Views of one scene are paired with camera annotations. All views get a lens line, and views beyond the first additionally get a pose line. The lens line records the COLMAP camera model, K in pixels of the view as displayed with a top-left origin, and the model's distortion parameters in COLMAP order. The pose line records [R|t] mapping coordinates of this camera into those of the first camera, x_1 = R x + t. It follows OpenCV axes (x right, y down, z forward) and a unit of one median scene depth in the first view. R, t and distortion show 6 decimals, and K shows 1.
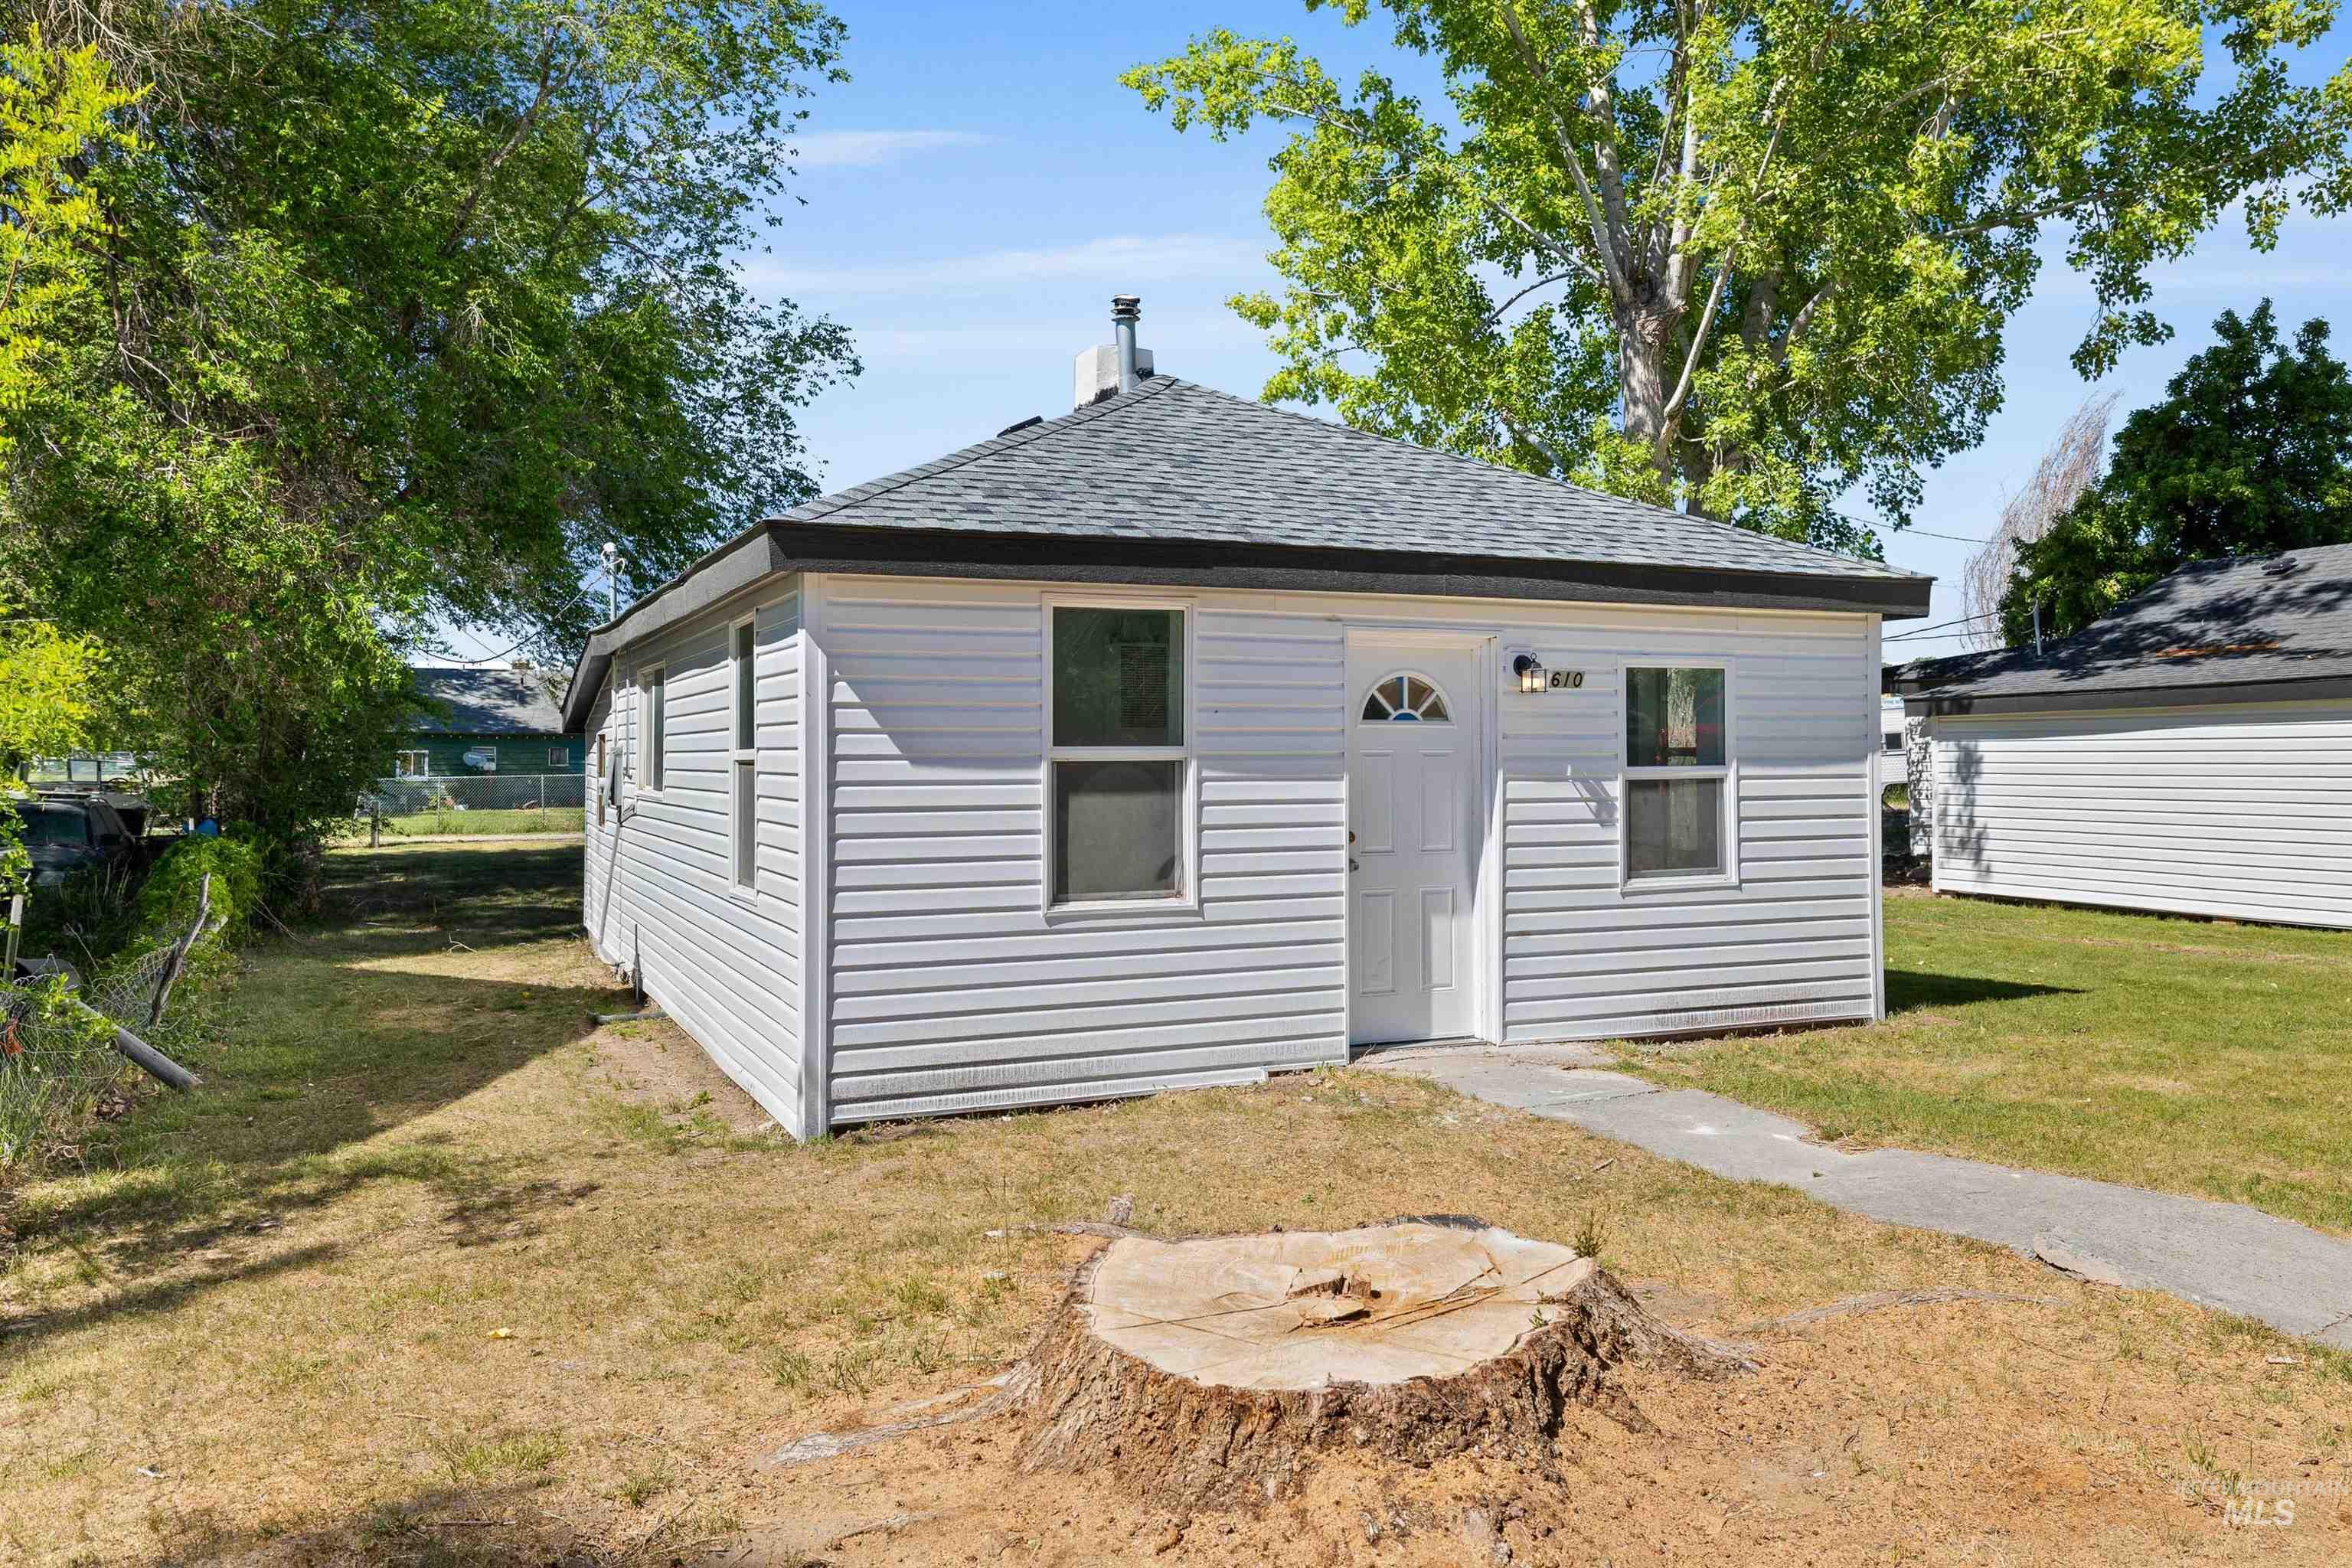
lens RADIAL K [[1718.7, 0, 1176.0], [0, 1718.7, 784.0], [0, 0, 1]] dist [0.000320, -0.000180]
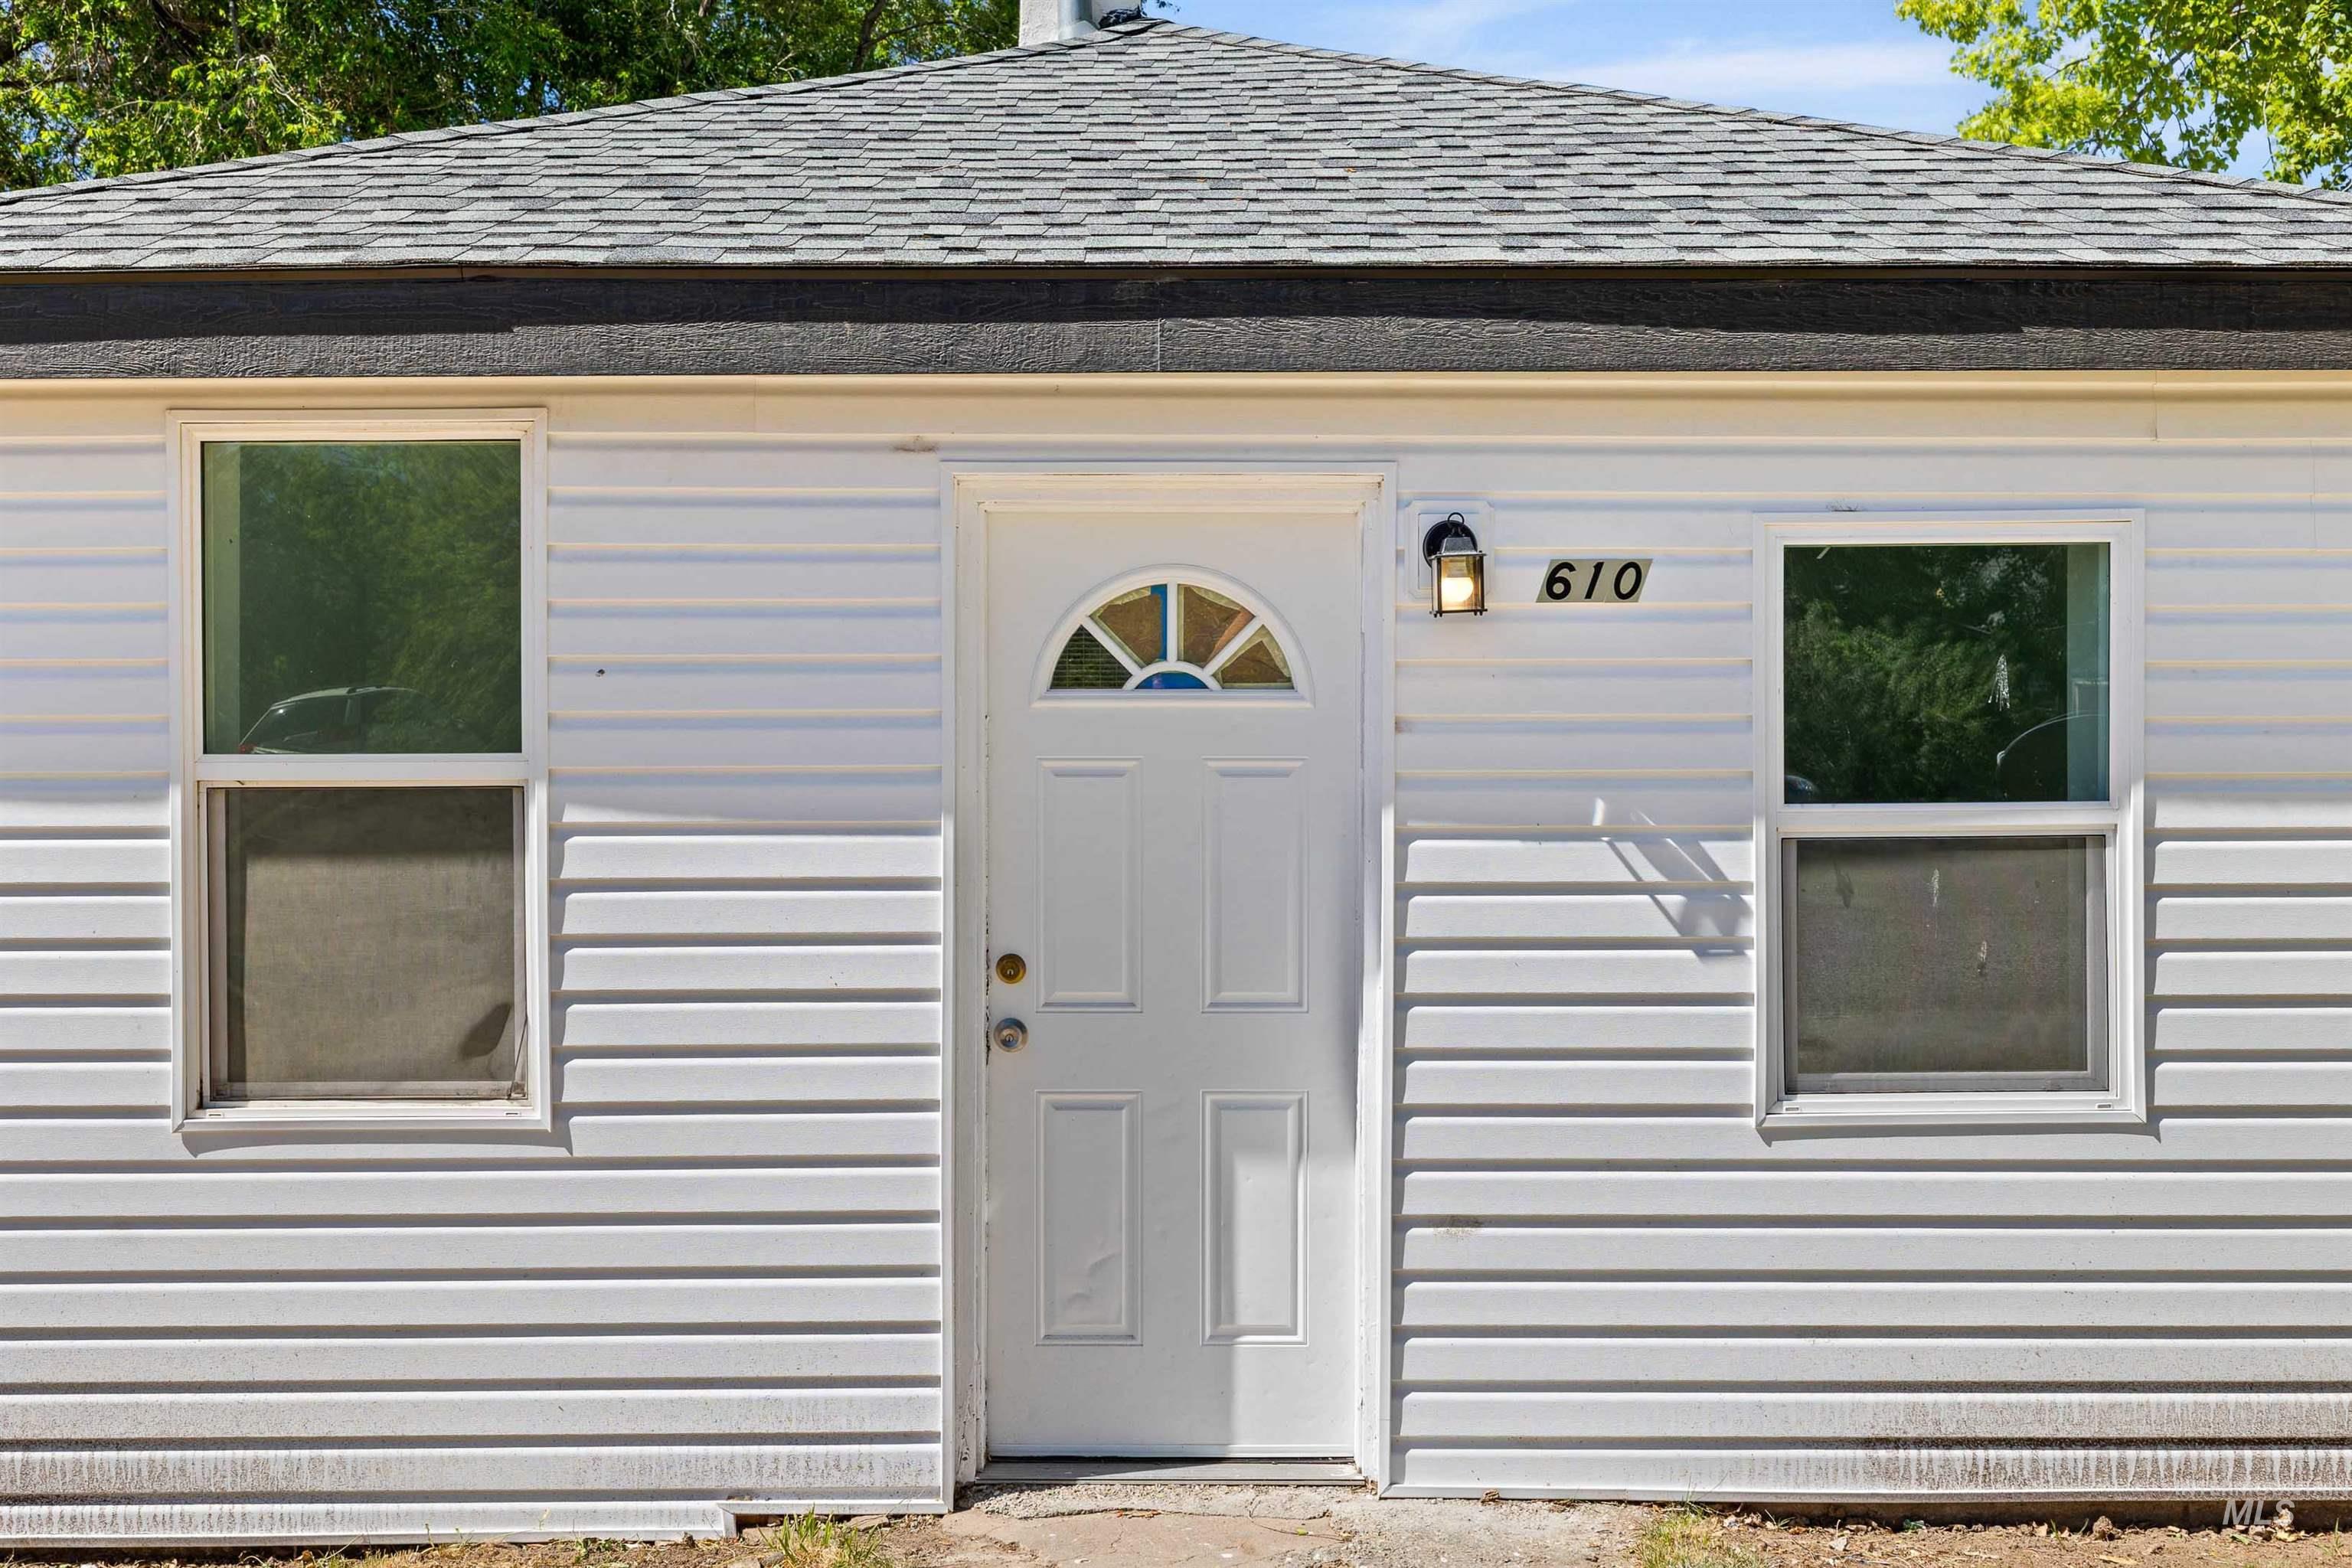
lens RADIAL K [[2276.2, 0, 1175.6], [0, 2276.2, 852.4], [0, 0, 1]] dist [0.011475, 0.002381]
pose [[0.914568, 0.014509, -0.404172, 0.357098], [-0.006773, 0.999766, 0.020564, -0.009029], [0.404376, -0.016069, 0.914452, 0.495701]]
